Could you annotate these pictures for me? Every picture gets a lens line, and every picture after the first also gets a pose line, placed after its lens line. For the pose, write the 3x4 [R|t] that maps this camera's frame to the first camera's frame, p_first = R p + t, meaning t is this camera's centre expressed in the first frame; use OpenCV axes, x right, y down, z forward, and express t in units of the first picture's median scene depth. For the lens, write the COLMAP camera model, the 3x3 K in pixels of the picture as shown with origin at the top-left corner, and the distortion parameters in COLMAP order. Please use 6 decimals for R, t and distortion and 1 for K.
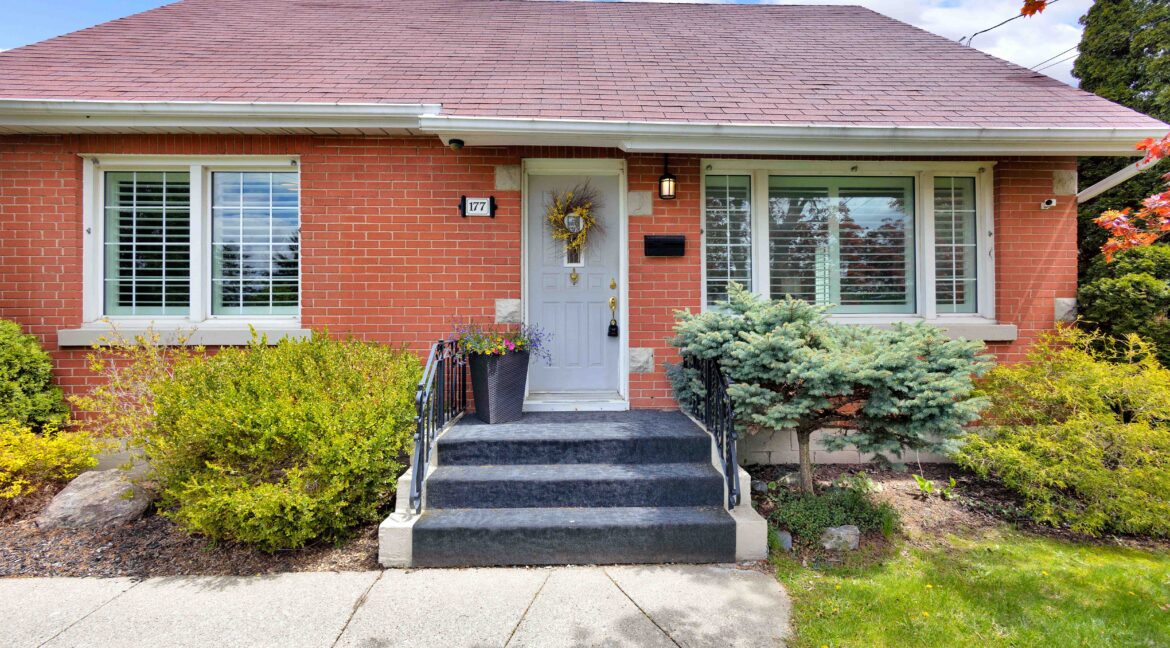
lens RADIAL K [[520.4, 0, 585.4], [0, 520.4, 325.0], [0, 0, 1]] dist [0.000931, -0.000241]
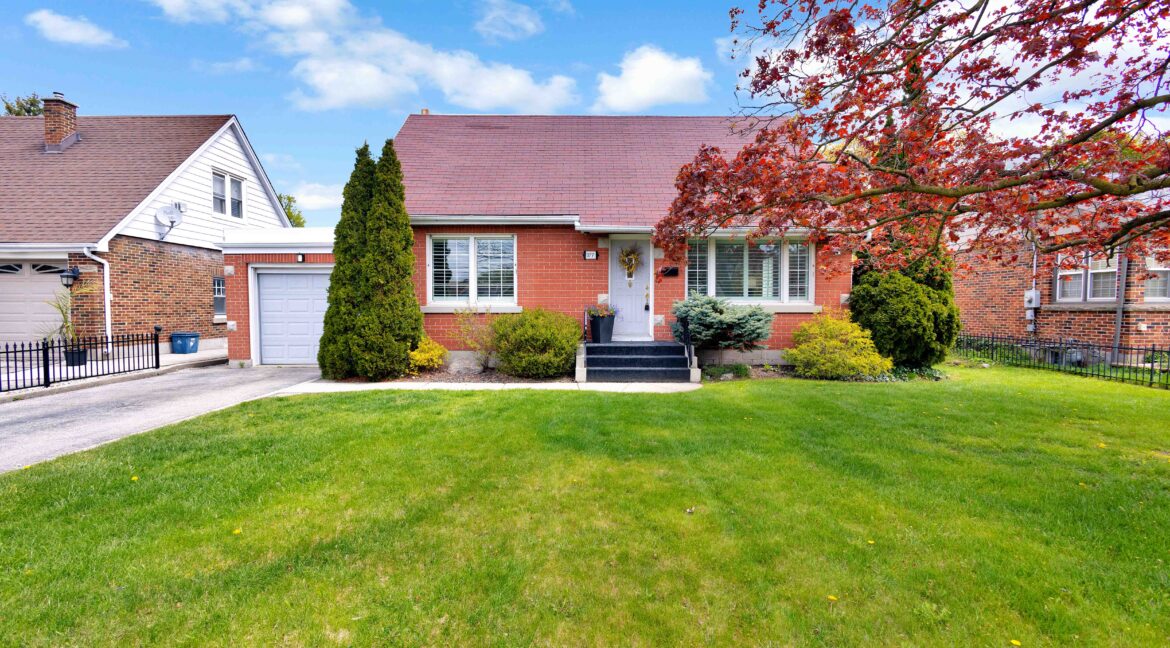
lens RADIAL K [[520.4, 0, 586.8], [0, 520.4, 322.1], [0, 0, 1]] dist [0.000931, -0.000241]
pose [[0.999755, 0.004210, -0.021709, -0.171701], [-0.003502, 0.999463, 0.032571, 0.001419], [0.021835, -0.032487, 0.999234, -1.383794]]
